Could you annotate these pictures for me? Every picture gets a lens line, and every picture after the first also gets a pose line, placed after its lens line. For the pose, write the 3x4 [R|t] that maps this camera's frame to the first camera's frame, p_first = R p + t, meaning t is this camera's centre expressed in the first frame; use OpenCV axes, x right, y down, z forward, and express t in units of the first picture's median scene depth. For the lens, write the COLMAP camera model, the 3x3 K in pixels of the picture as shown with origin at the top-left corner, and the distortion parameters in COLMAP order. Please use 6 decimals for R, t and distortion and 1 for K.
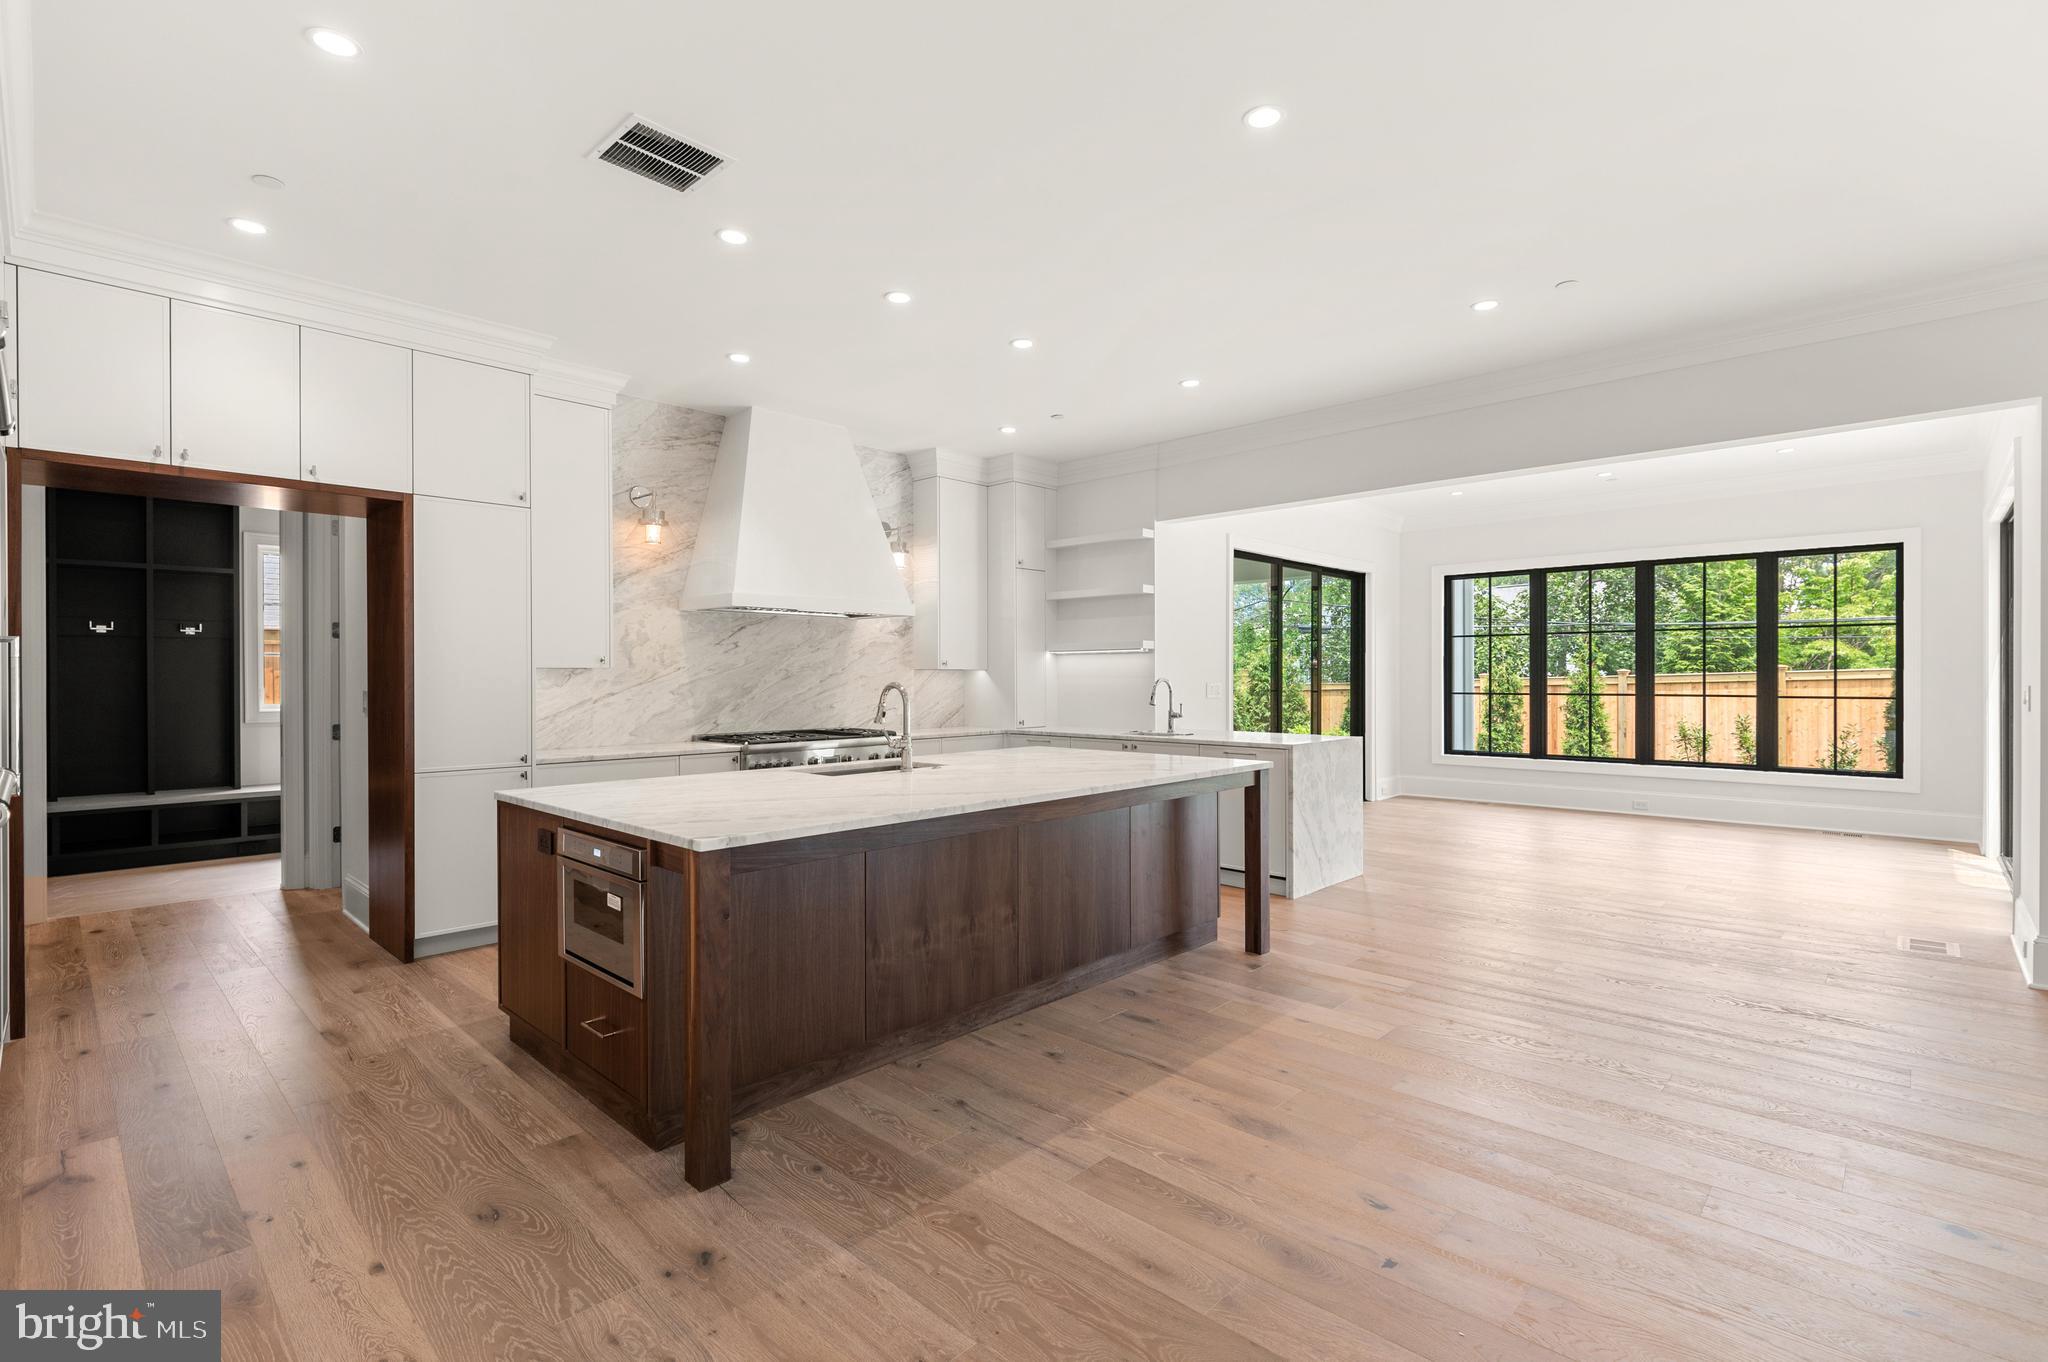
lens RADIAL K [[948.3, 0, 1024.0], [0, 948.3, 681.0], [0, 0, 1]] dist [0.005750, 0.000061]
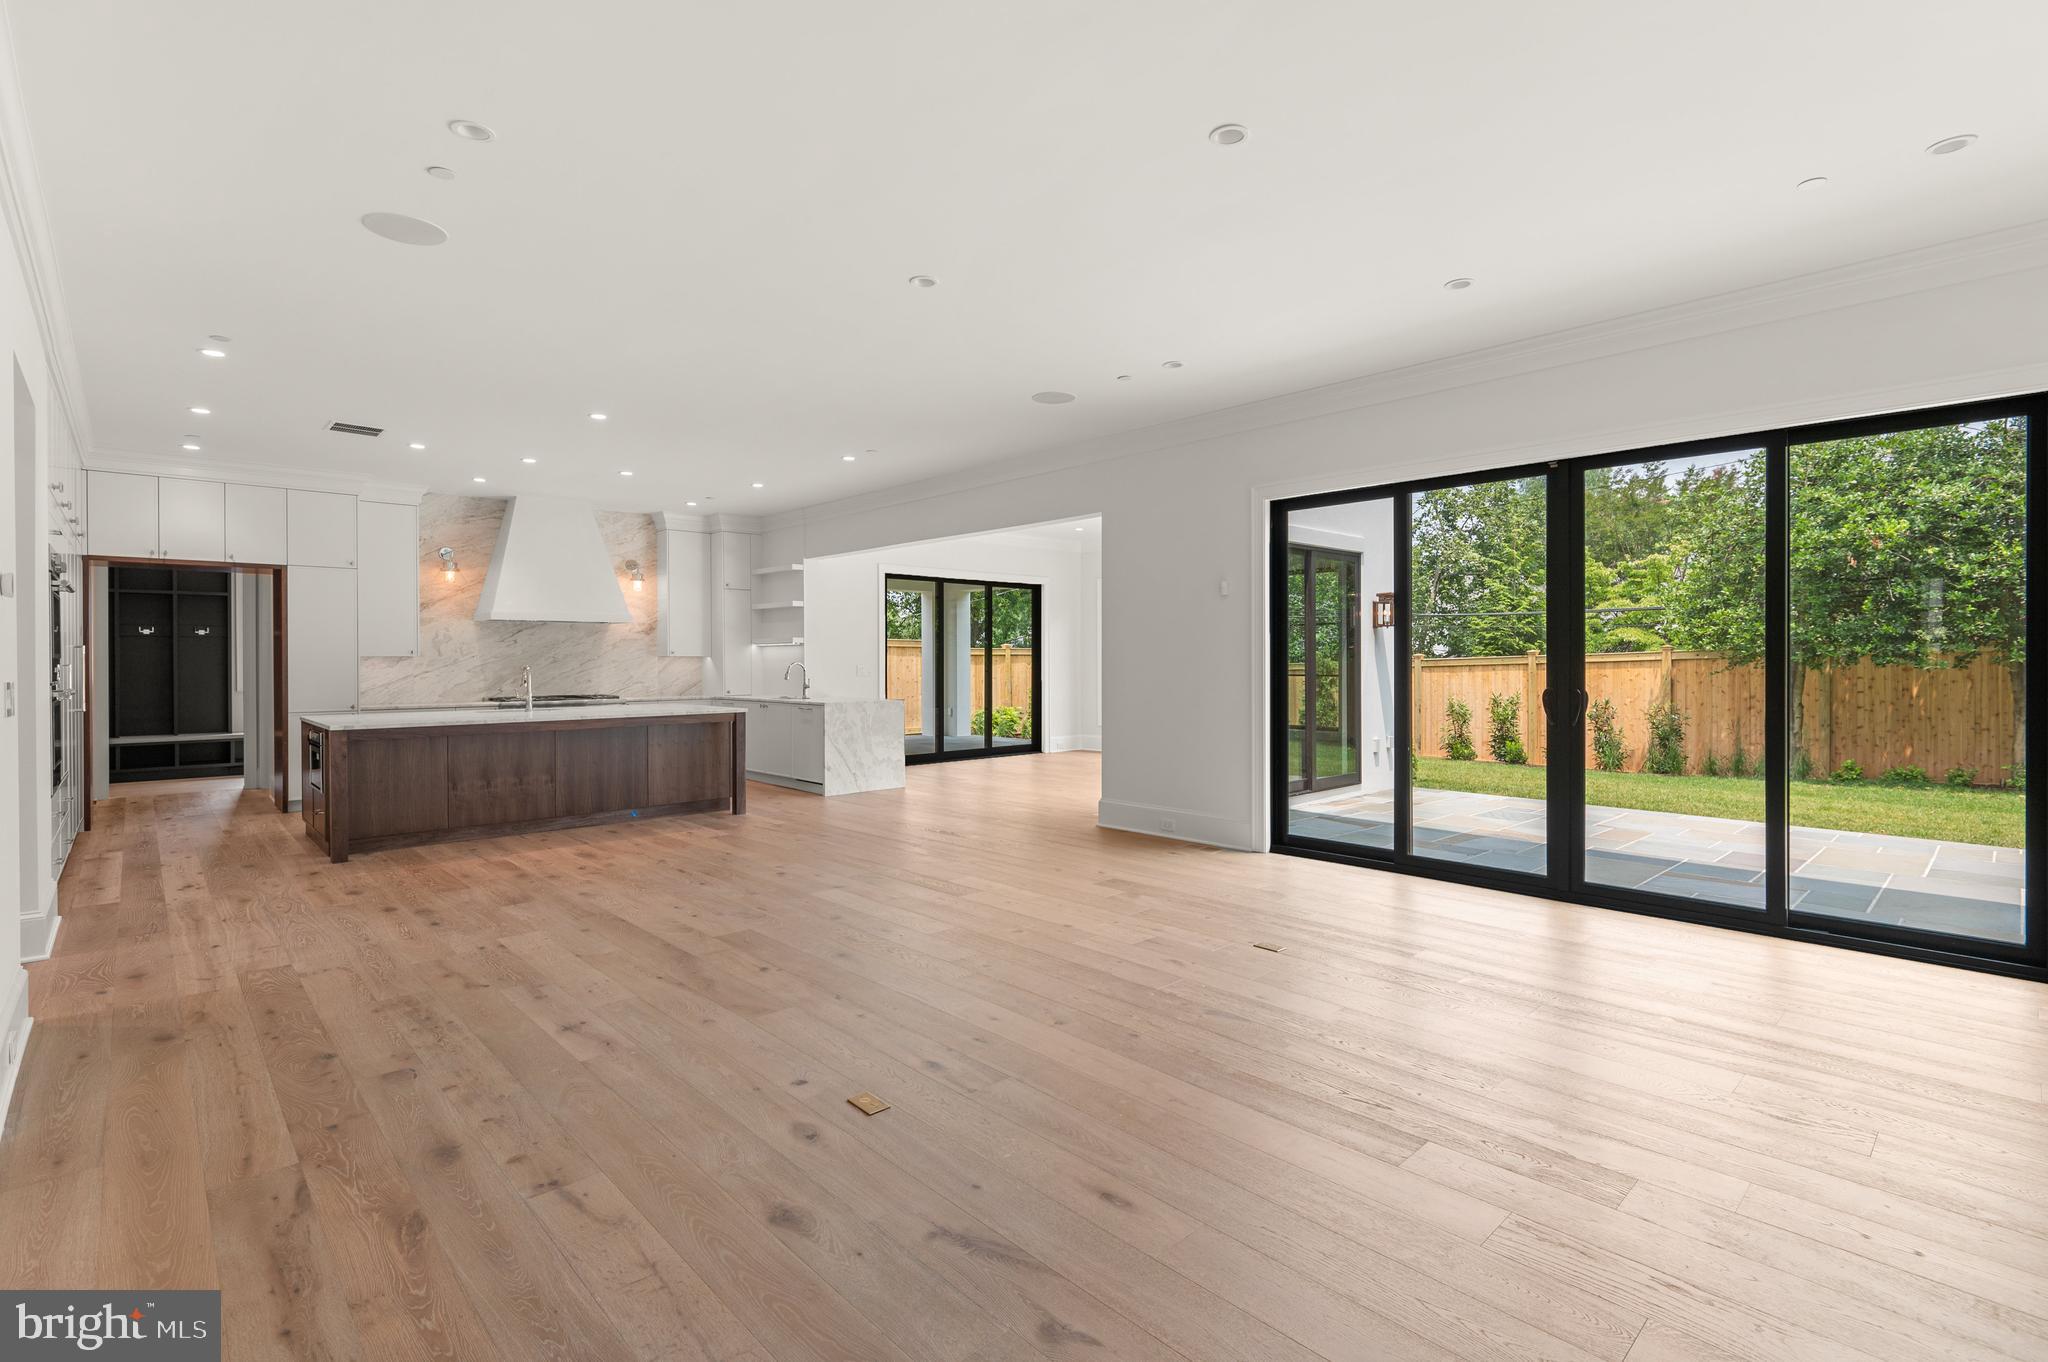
lens RADIAL K [[944.3, 0, 1014.9], [0, 944.3, 662.7], [0, 0, 1]] dist [0.000133, -0.000263]
pose [[0.998526, -0.000427, -0.054277, 0.648529], [0.000280, 0.999996, -0.002727, 0.002195], [0.054278, 0.002707, 0.998522, -0.568785]]
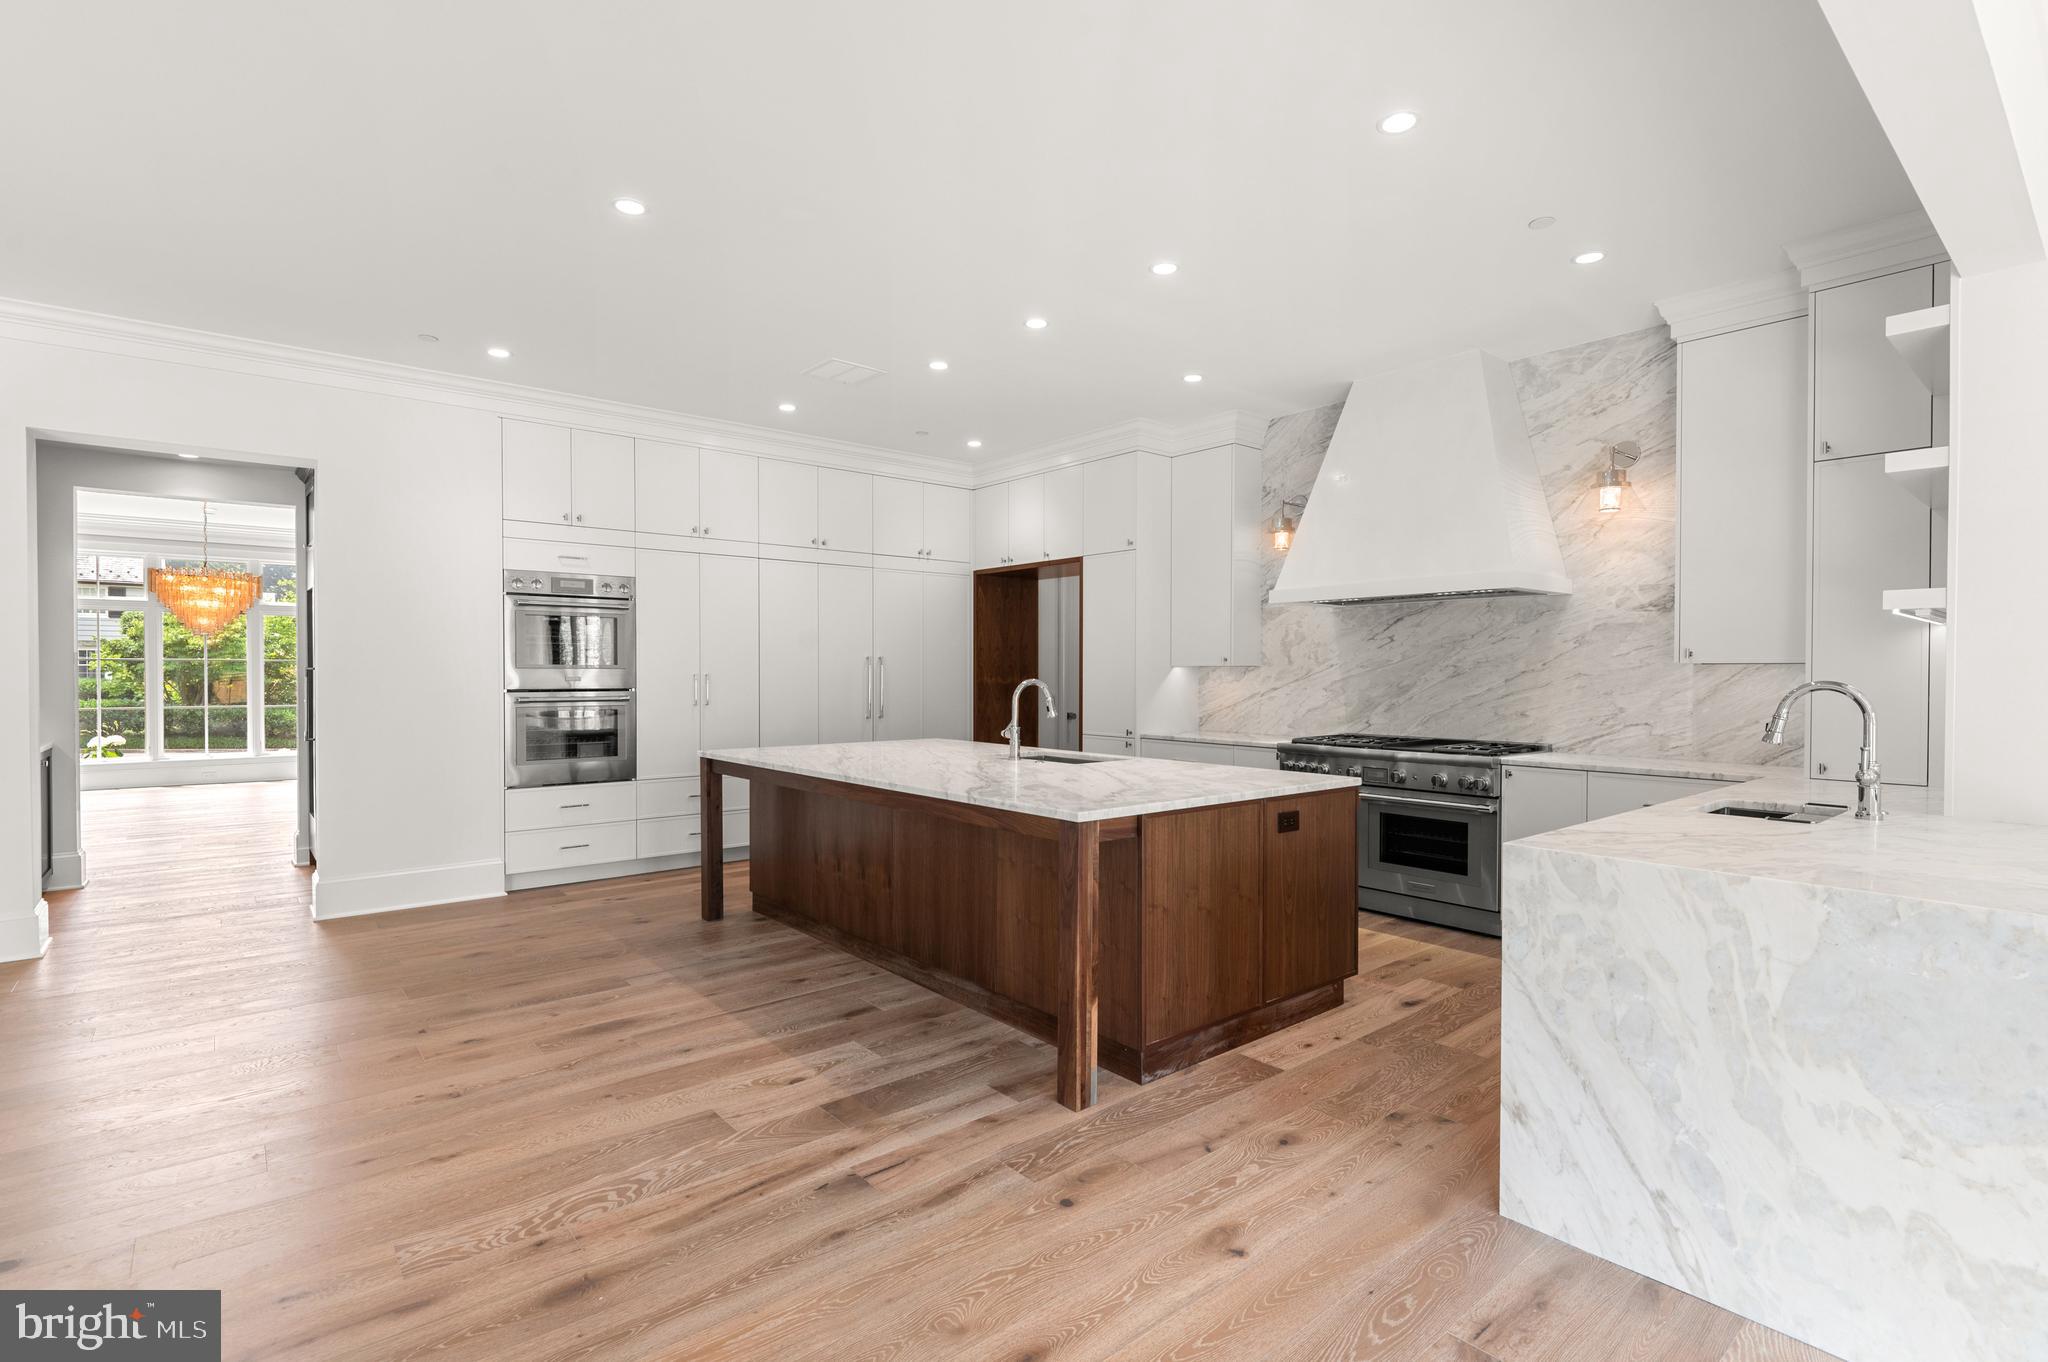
lens RADIAL K [[948.3, 0, 1024.0], [0, 948.3, 681.0], [0, 0, 1]] dist [0.005750, 0.000061]
pose [[-0.110689, 0.011540, -0.993788, 0.664250], [-0.006465, 0.999903, 0.012331, -0.006841], [0.993834, 0.007790, -0.110604, 0.774645]]
